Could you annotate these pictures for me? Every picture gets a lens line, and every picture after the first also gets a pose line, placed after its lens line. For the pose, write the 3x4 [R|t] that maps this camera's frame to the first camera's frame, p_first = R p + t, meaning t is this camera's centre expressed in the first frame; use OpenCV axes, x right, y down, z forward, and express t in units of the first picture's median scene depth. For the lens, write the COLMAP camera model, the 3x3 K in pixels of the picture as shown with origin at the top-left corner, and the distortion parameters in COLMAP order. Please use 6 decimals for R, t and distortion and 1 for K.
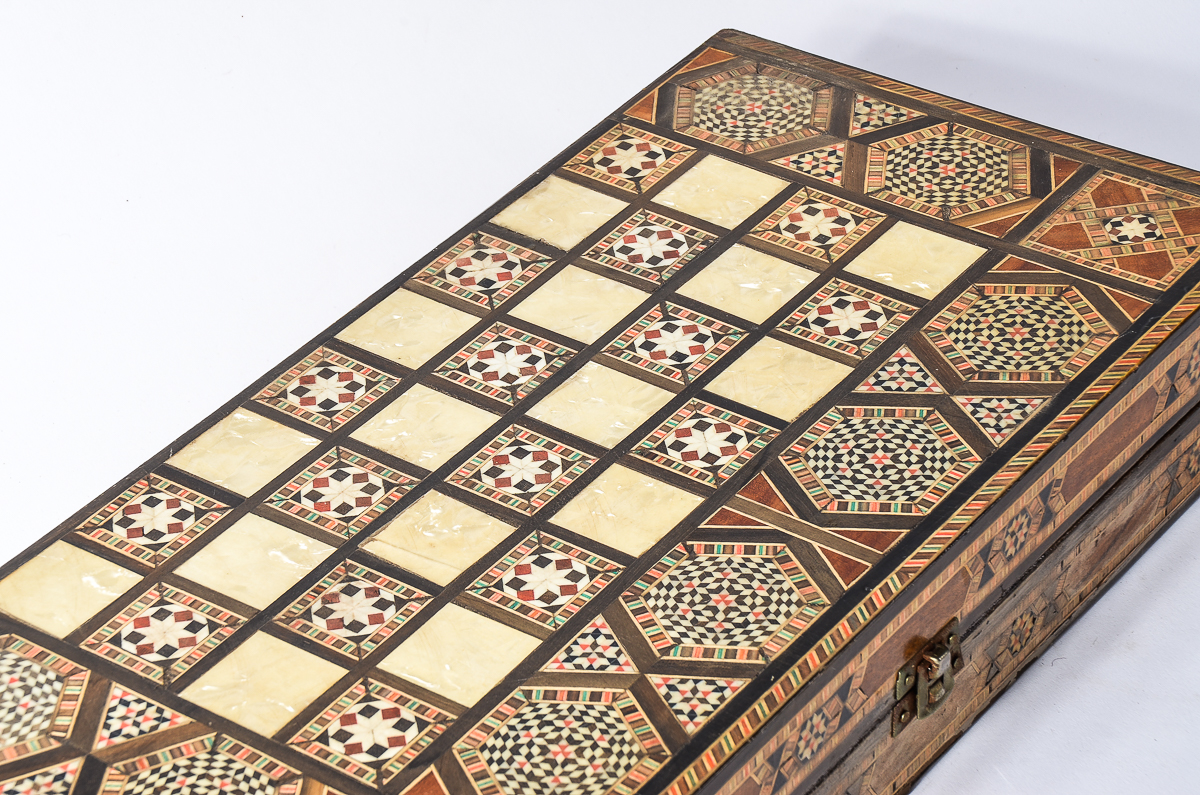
lens RADIAL K [[3618.2, 0, 600.5], [0, 3618.2, 406.6], [0, 0, 1]] dist [0.455541, 0.000000]
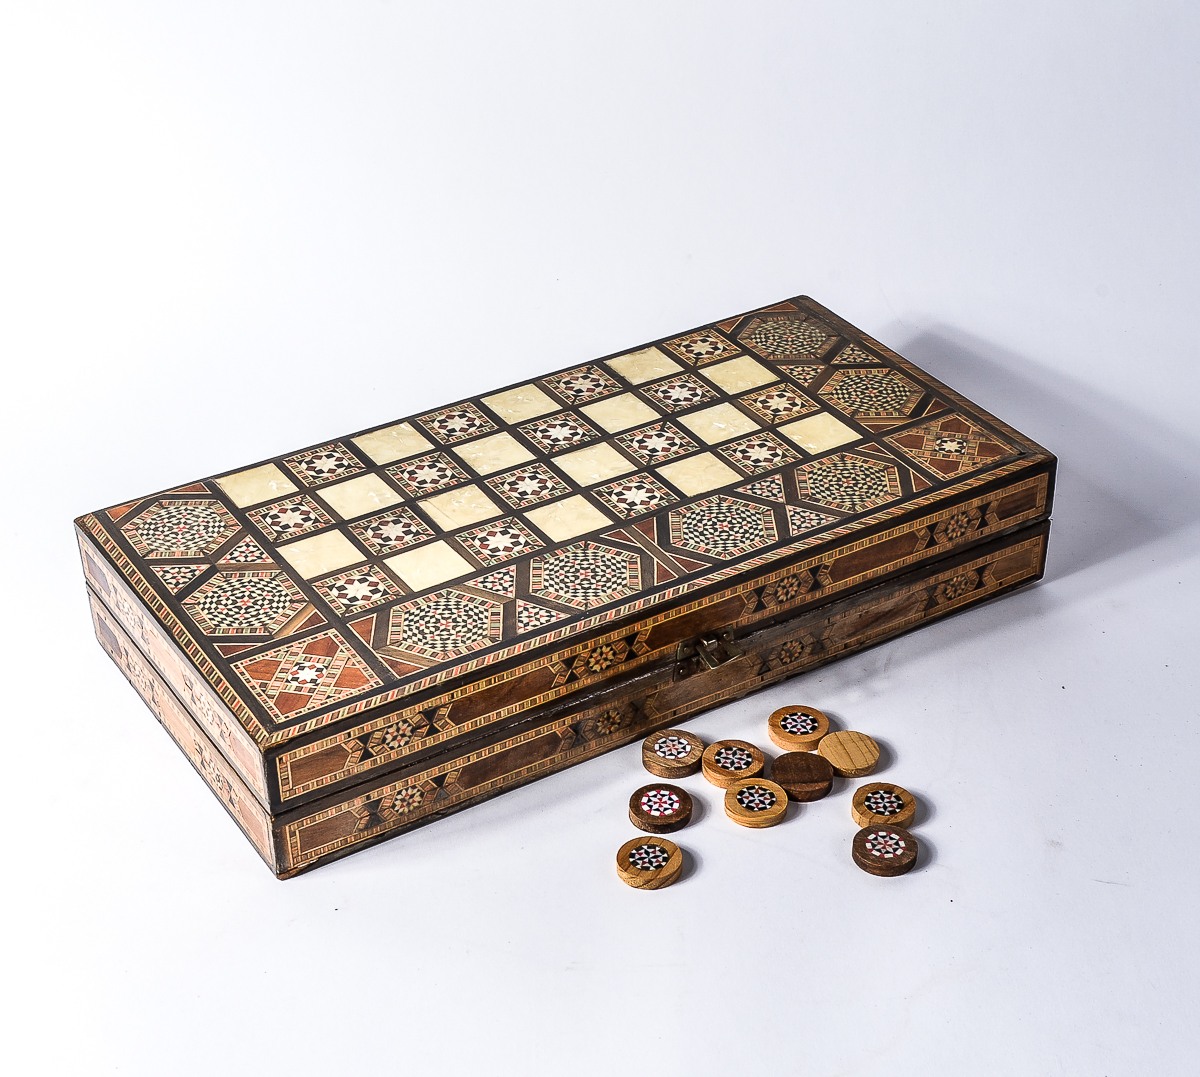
lens RADIAL K [[2260.6, 0, 719.7], [0, 2260.6, 678.4], [0, 0, 1]] dist [-0.112662, 0.000000]
pose [[0.943859, 0.246431, -0.220005, 0.320157], [-0.243230, 0.969061, 0.041963, 0.038775], [0.223539, 0.013904, 0.974596, -0.016595]]
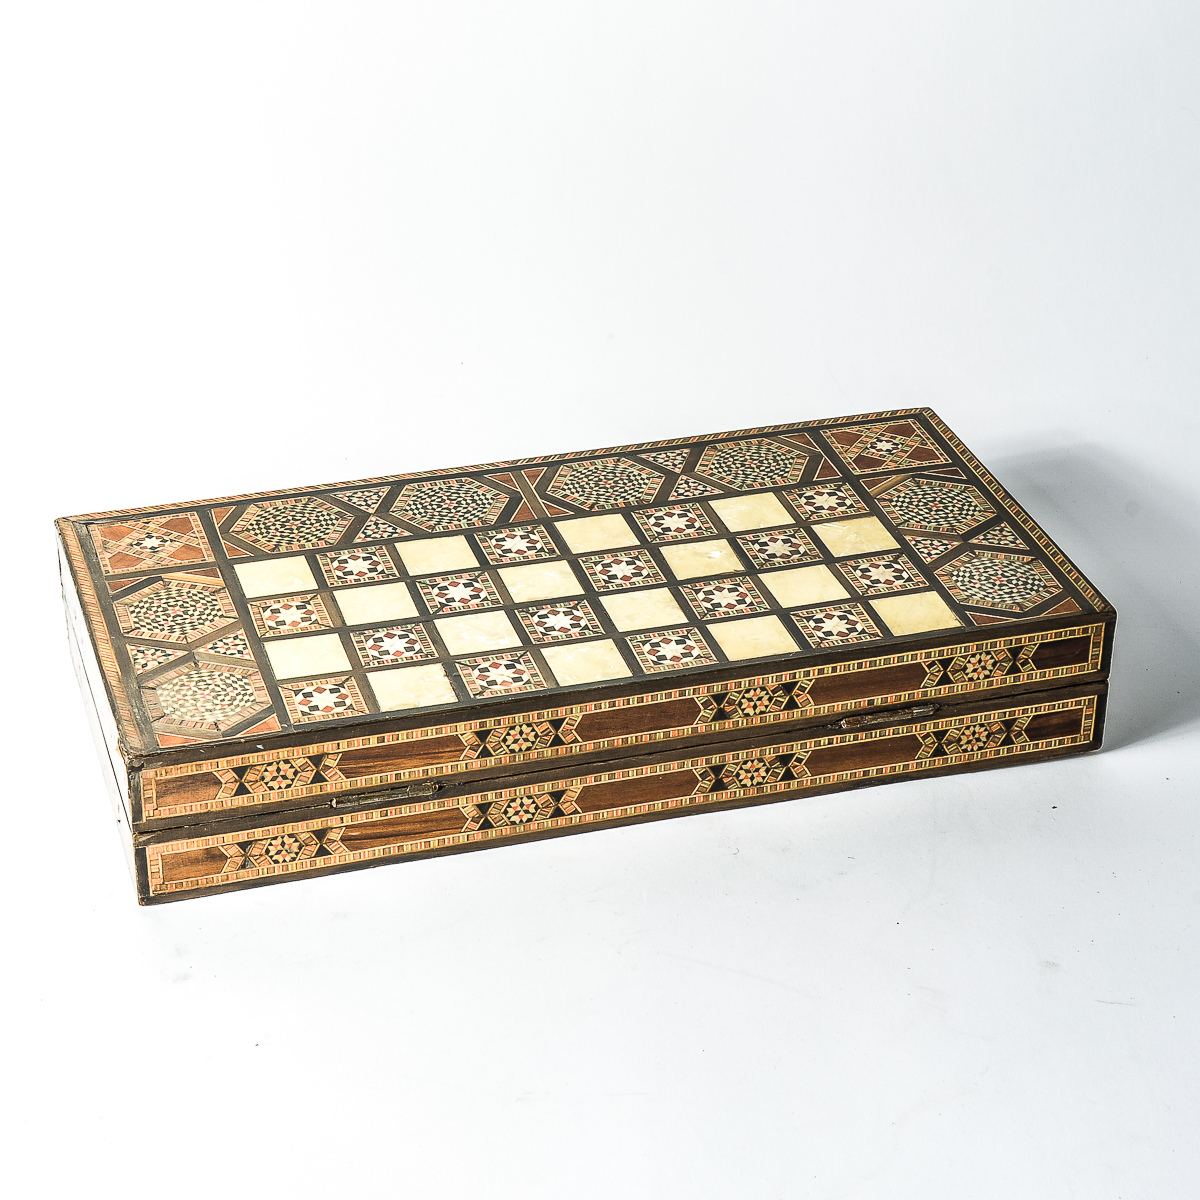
lens RADIAL K [[2971.9, 0, 600.8], [0, 2971.9, 600.1], [0, 0, 1]] dist [-0.041122, 0.000000]
pose [[-0.806982, -0.234229, 0.542142, -0.712922], [0.374347, 0.507136, 0.776323, -0.975377], [-0.456777, 0.829428, -0.321566, 1.426960]]
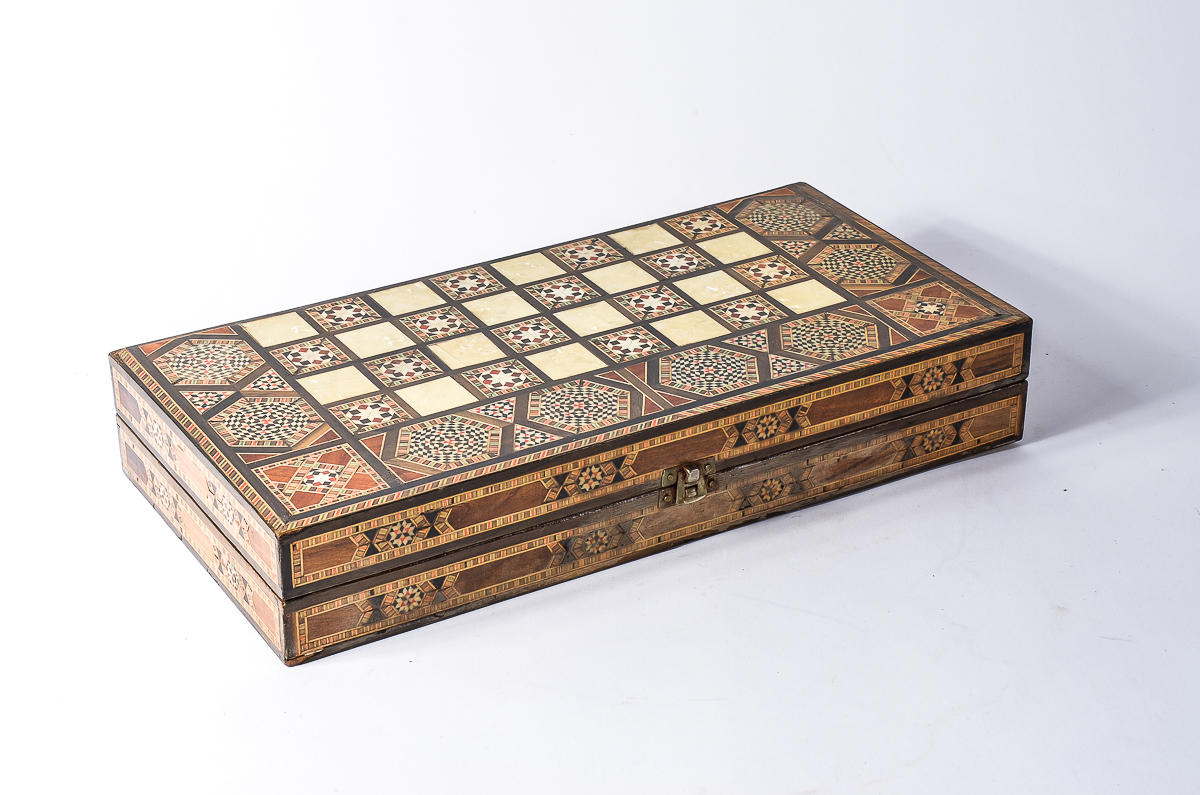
lens RADIAL K [[2630.4, 0, 591.9], [0, 2630.4, 406.6], [0, 0, 1]] dist [0.210813, 0.000000]
pose [[0.917978, 0.229455, -0.323522, 0.448652], [-0.265764, 0.961324, -0.072282, 0.141129], [0.294424, 0.152334, 0.943456, -0.249747]]
